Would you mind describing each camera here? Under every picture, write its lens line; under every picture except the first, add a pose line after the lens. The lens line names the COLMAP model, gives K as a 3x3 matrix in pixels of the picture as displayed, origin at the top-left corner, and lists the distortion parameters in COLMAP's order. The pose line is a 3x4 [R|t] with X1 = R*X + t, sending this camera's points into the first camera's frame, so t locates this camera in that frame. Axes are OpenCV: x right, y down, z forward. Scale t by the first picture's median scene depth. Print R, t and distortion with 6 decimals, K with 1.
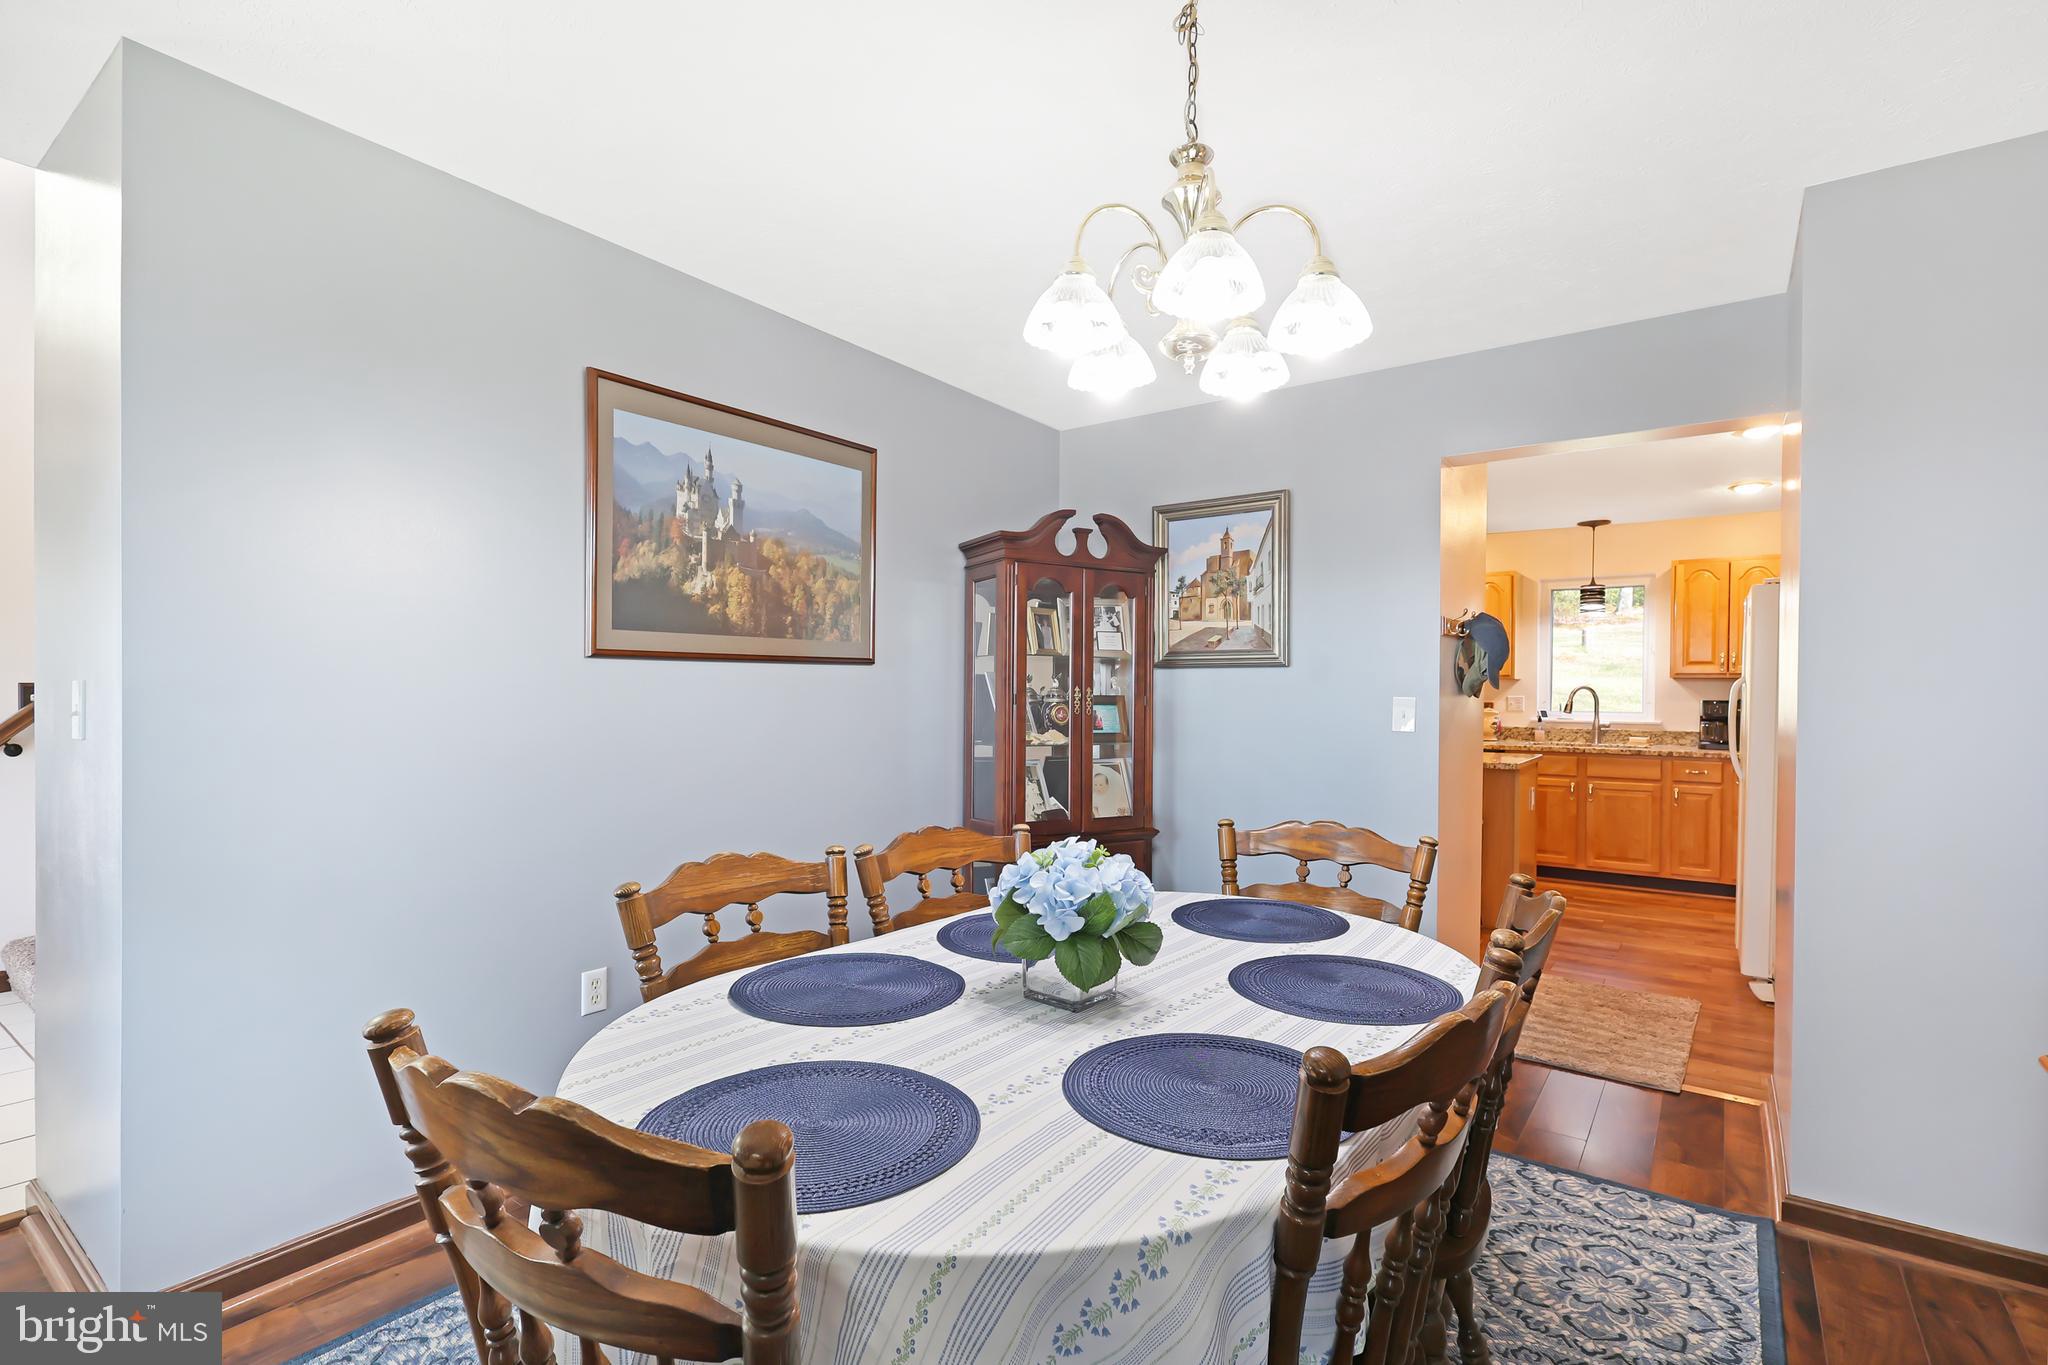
lens RADIAL K [[953.0, 0, 1065.6], [0, 953.0, 695.3], [0, 0, 1]] dist [0.038643, 0.000246]
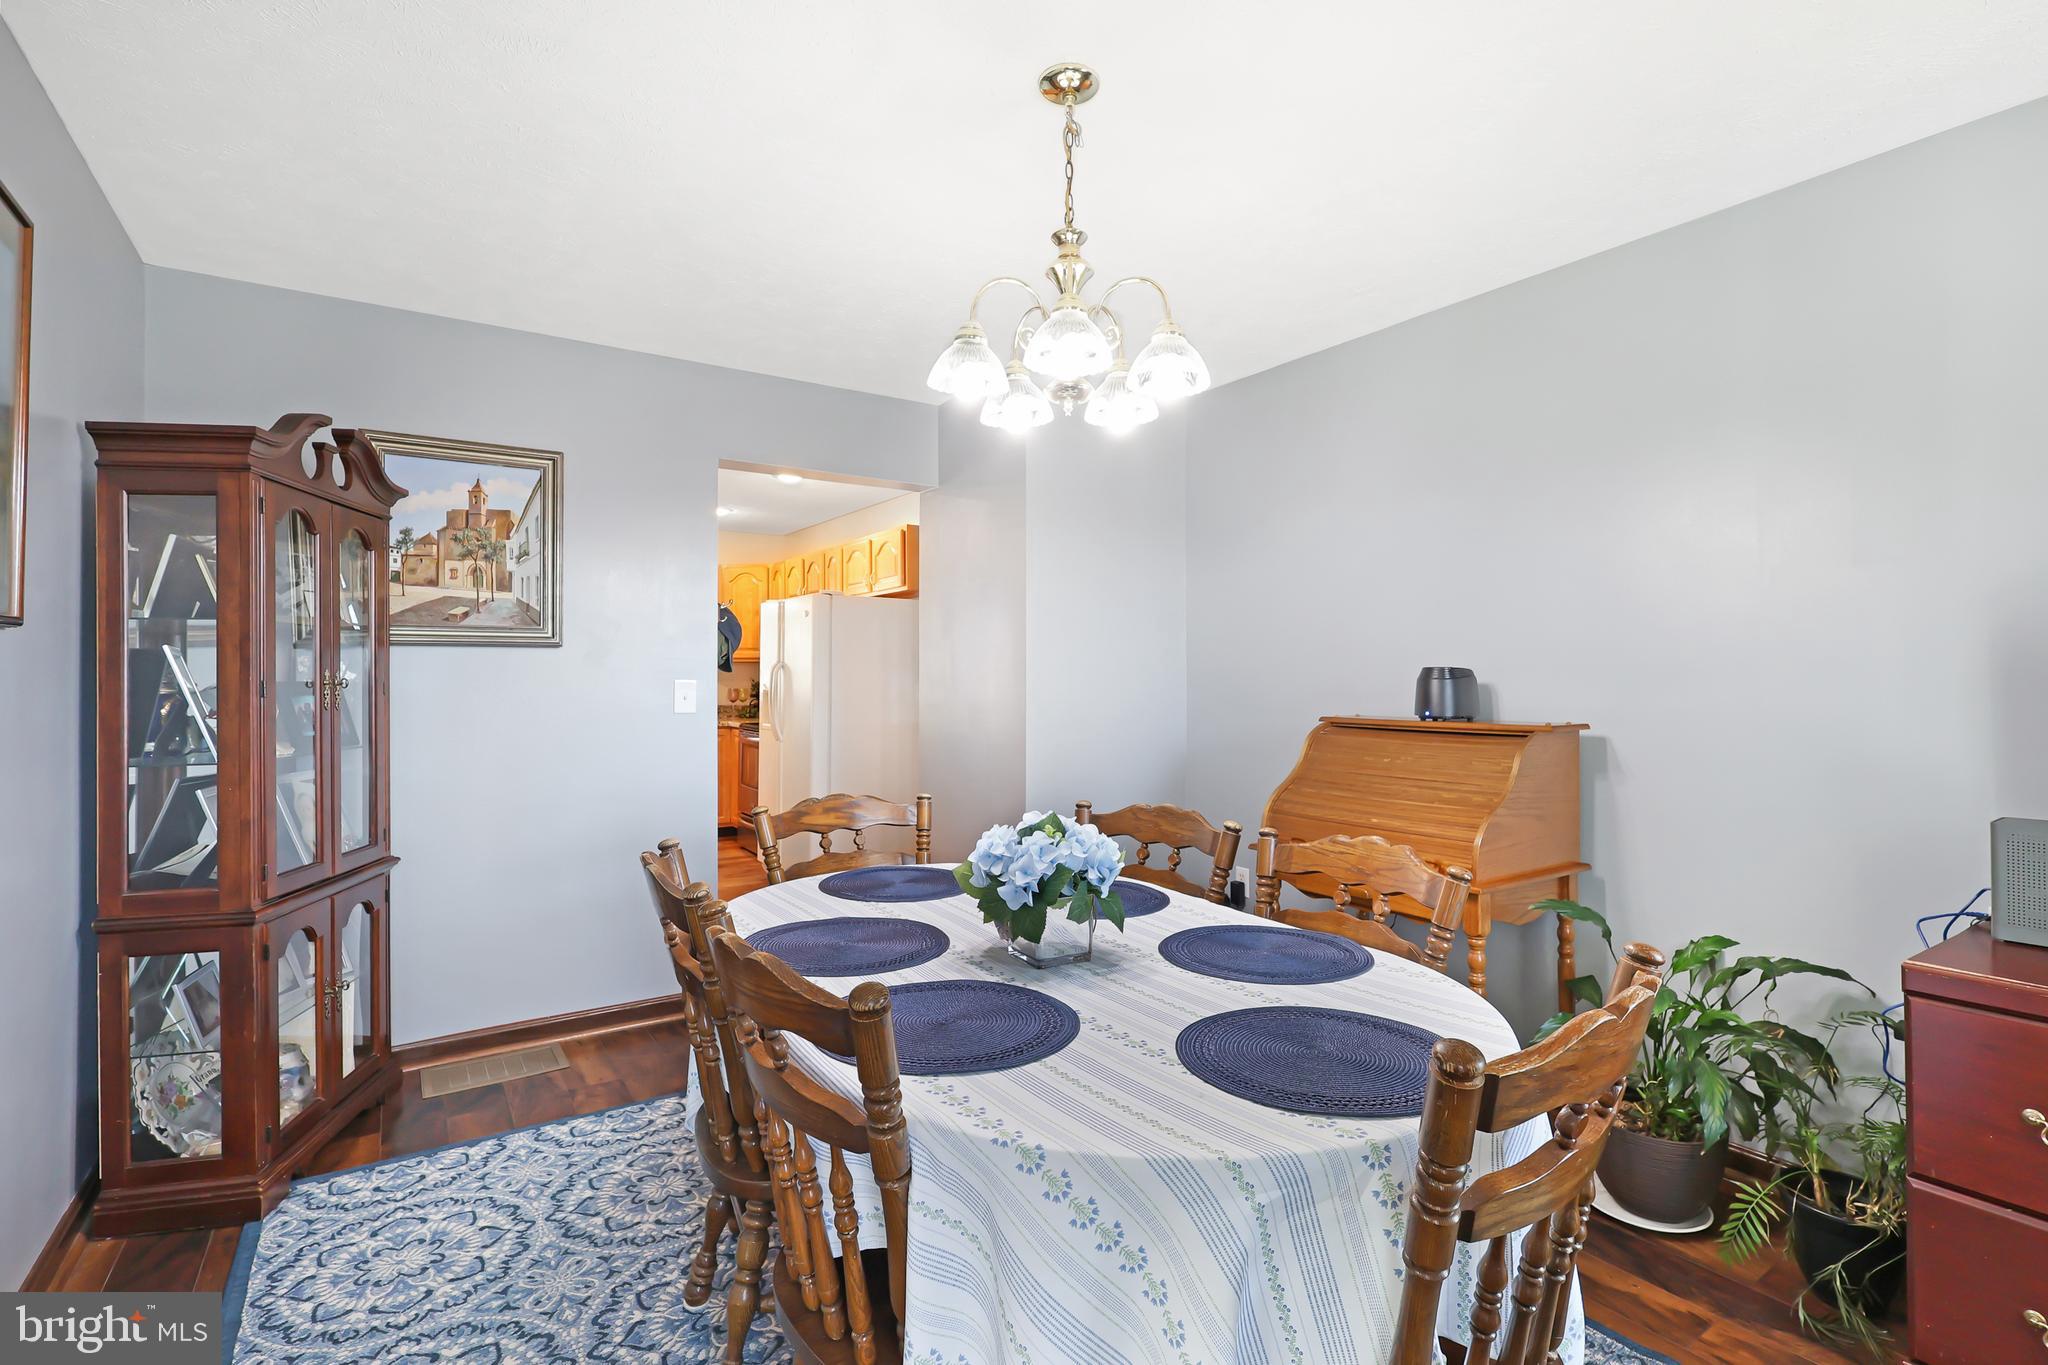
lens RADIAL K [[929.6, 0, 1024.0], [0, 929.6, 682.5], [0, 0, 1]] dist [-0.031531, 0.000495]
pose [[0.353949, -0.011157, 0.935198, -0.407678], [0.004695, 0.999937, 0.010152, -0.003706], [-0.935253, 0.000798, 0.353980, 0.268713]]
